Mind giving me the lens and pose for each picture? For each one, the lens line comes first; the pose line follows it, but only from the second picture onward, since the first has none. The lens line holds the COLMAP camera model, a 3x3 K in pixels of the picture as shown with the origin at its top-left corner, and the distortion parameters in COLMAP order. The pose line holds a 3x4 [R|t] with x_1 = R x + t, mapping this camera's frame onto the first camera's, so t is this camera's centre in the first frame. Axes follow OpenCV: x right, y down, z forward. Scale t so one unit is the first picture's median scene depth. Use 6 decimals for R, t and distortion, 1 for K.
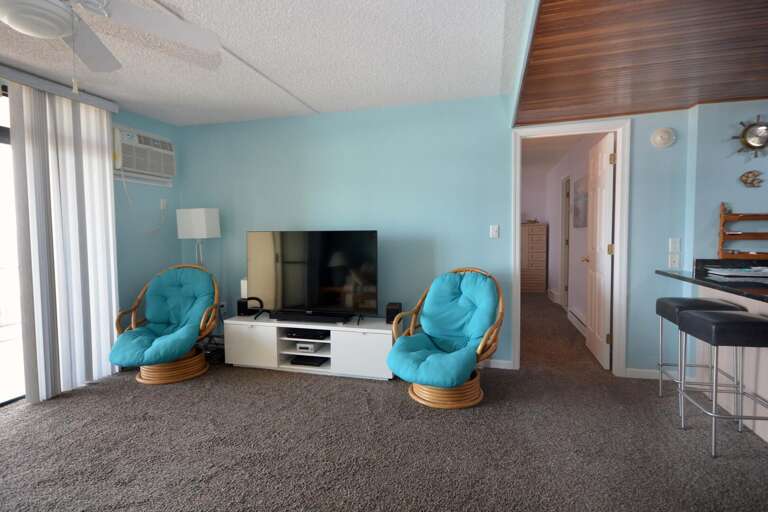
lens RADIAL K [[382.8, 0, 385.0], [0, 382.8, 253.4], [0, 0, 1]] dist [0.001845, -0.000029]
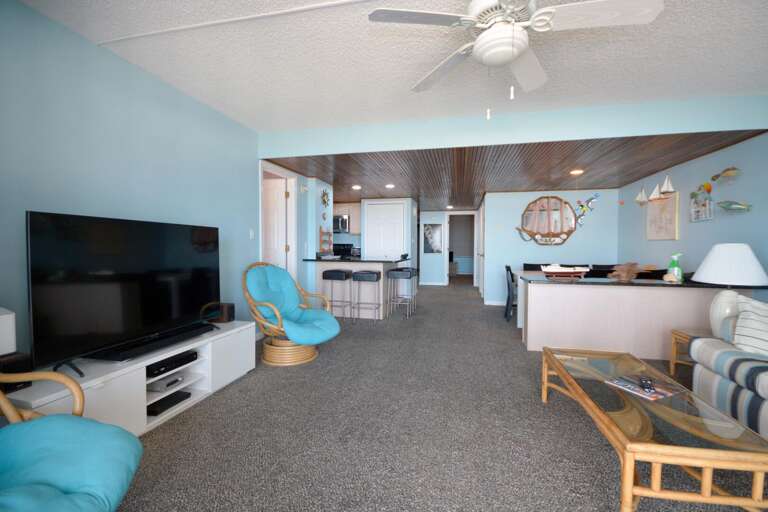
lens RADIAL K [[342.7, 0, 384.9], [0, 342.7, 256.2], [0, 0, 1]] dist [-0.003326, -0.000042]
pose [[-0.048521, -0.018075, 0.998659, -0.884674], [0.047896, 0.998644, 0.020401, 0.012962], [-0.997673, 0.048822, -0.047590, 0.619370]]
